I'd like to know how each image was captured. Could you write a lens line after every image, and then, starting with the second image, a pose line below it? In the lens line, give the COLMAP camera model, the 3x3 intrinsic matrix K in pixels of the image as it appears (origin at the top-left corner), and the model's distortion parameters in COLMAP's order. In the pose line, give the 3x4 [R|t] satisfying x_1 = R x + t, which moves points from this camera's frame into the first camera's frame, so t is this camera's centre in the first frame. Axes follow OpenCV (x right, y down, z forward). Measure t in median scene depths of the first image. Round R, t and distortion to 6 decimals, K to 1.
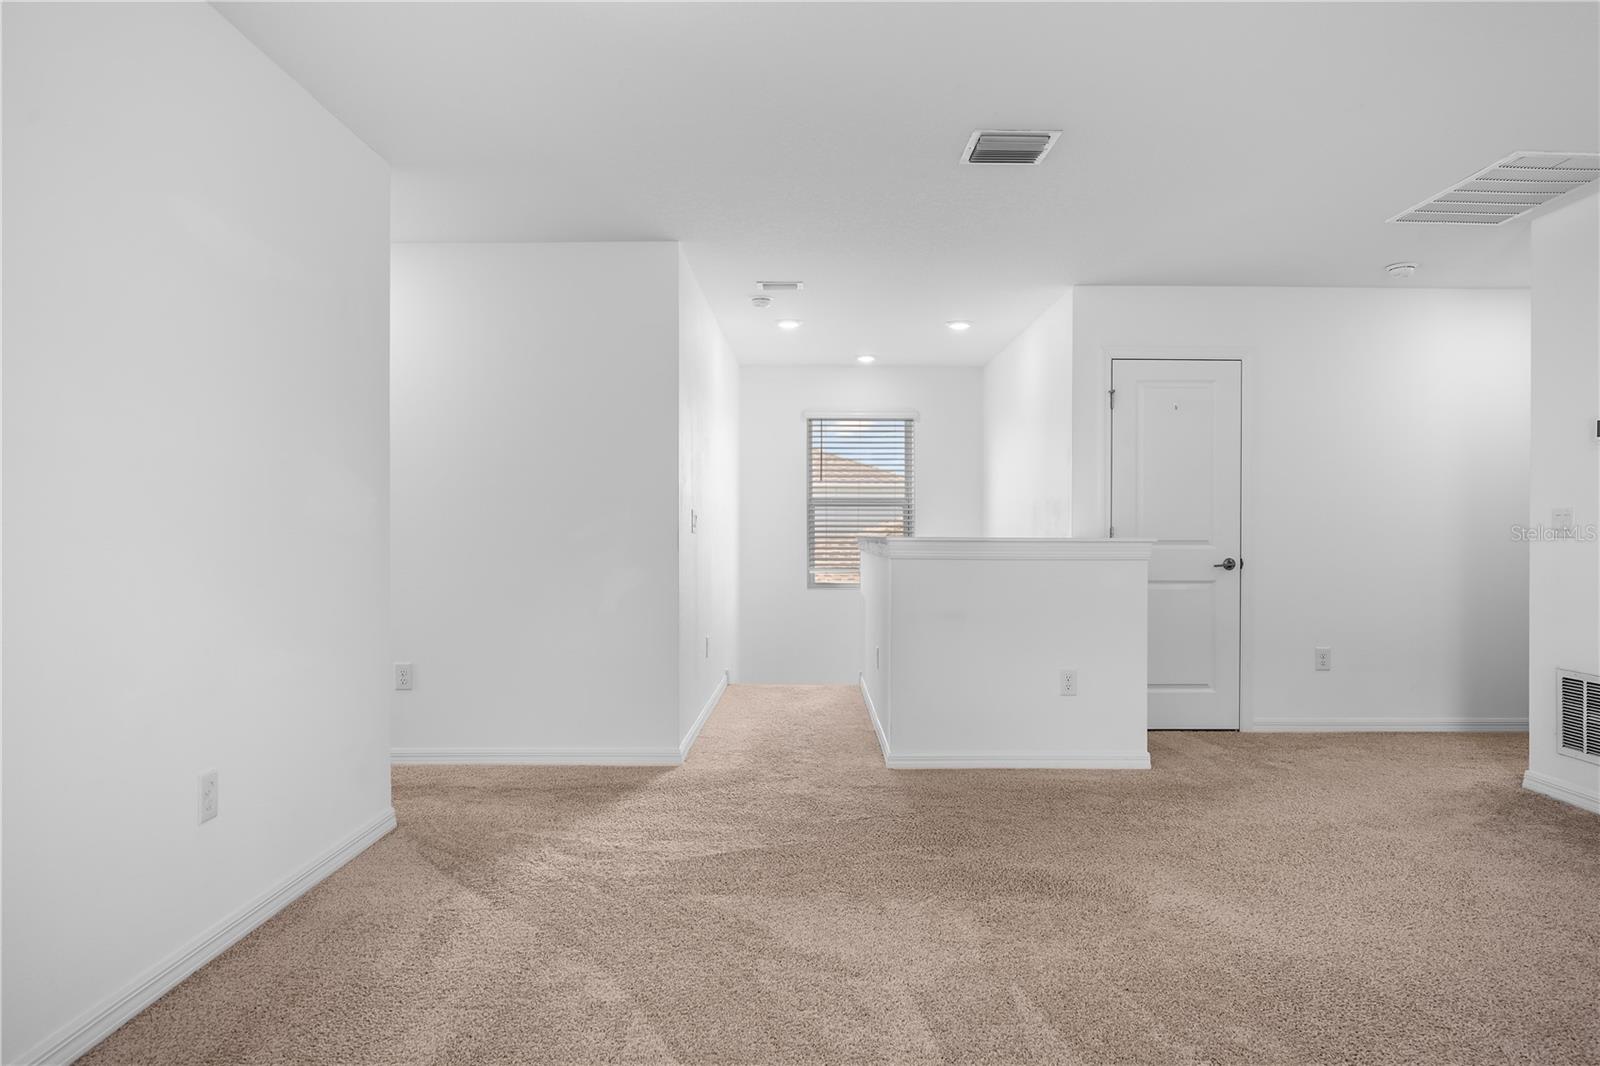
lens RADIAL K [[999.5, 0, 799.8], [0, 999.5, 537.7], [0, 0, 1]] dist [-0.004446, -0.001587]
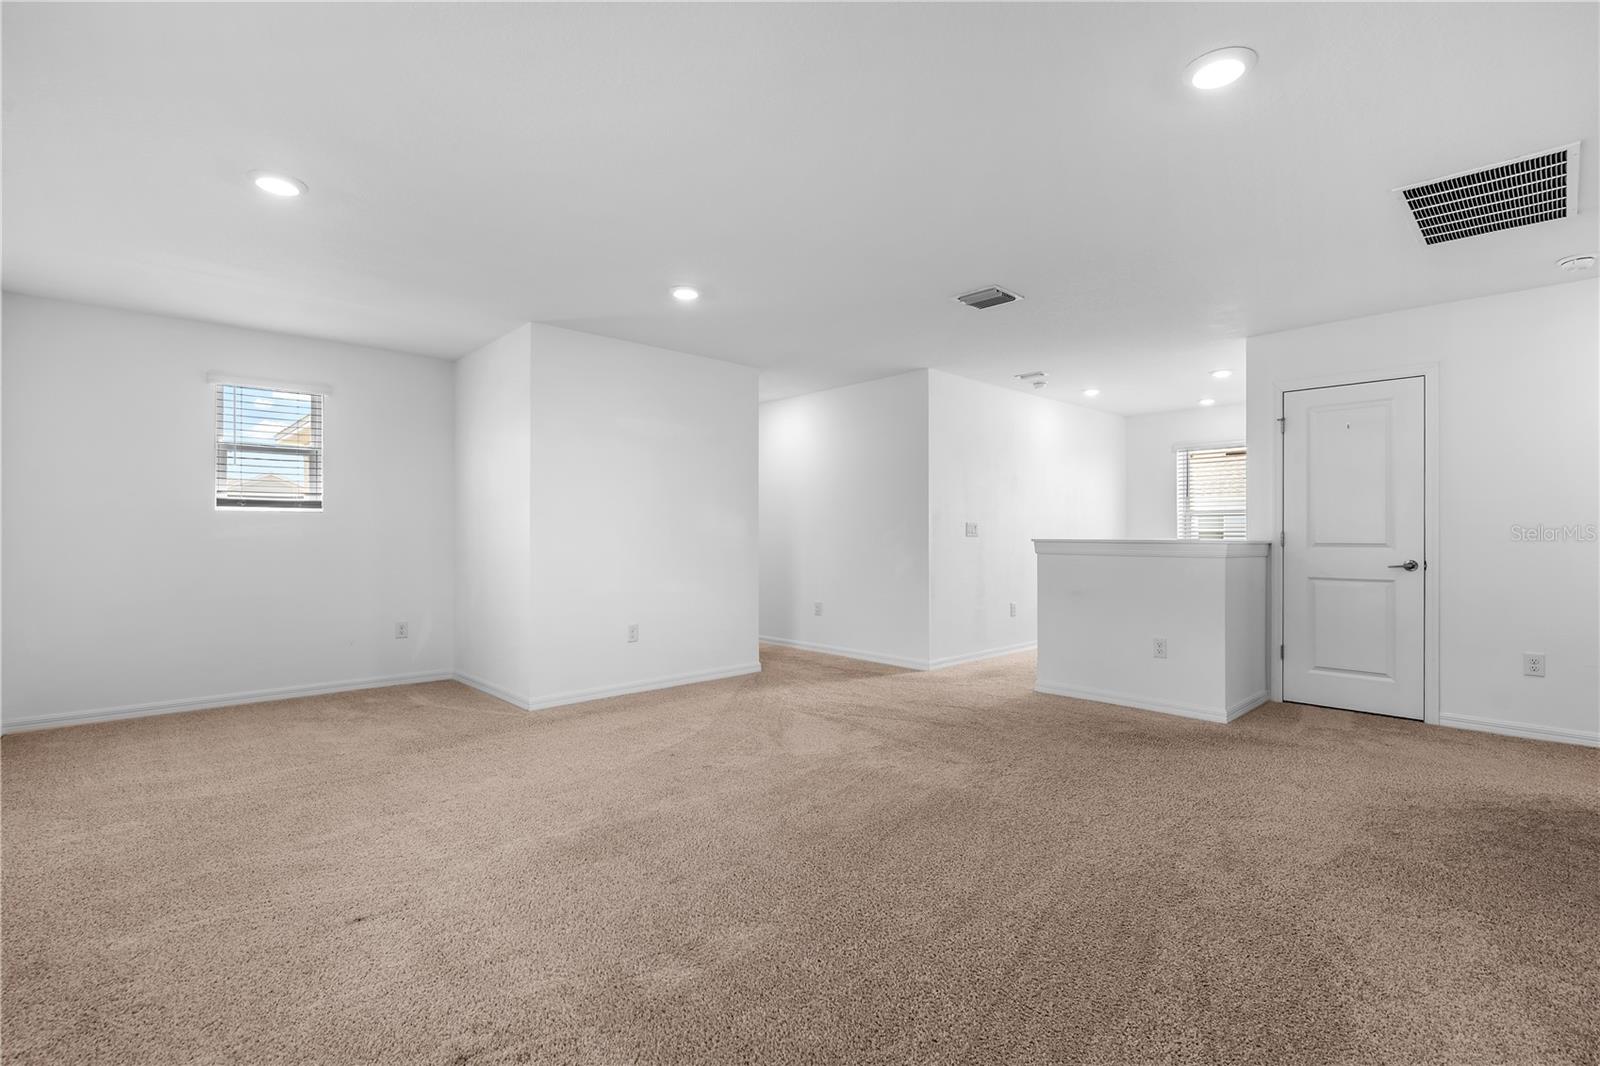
lens RADIAL K [[705.3, 0, 799.0], [0, 705.3, 530.3], [0, 0, 1]] dist [-0.003954, -0.000035]
pose [[0.695725, -0.006022, -0.718283, 0.518031], [-0.006142, 0.999878, -0.014332, 0.003299], [0.718282, 0.014383, 0.695603, -0.006312]]
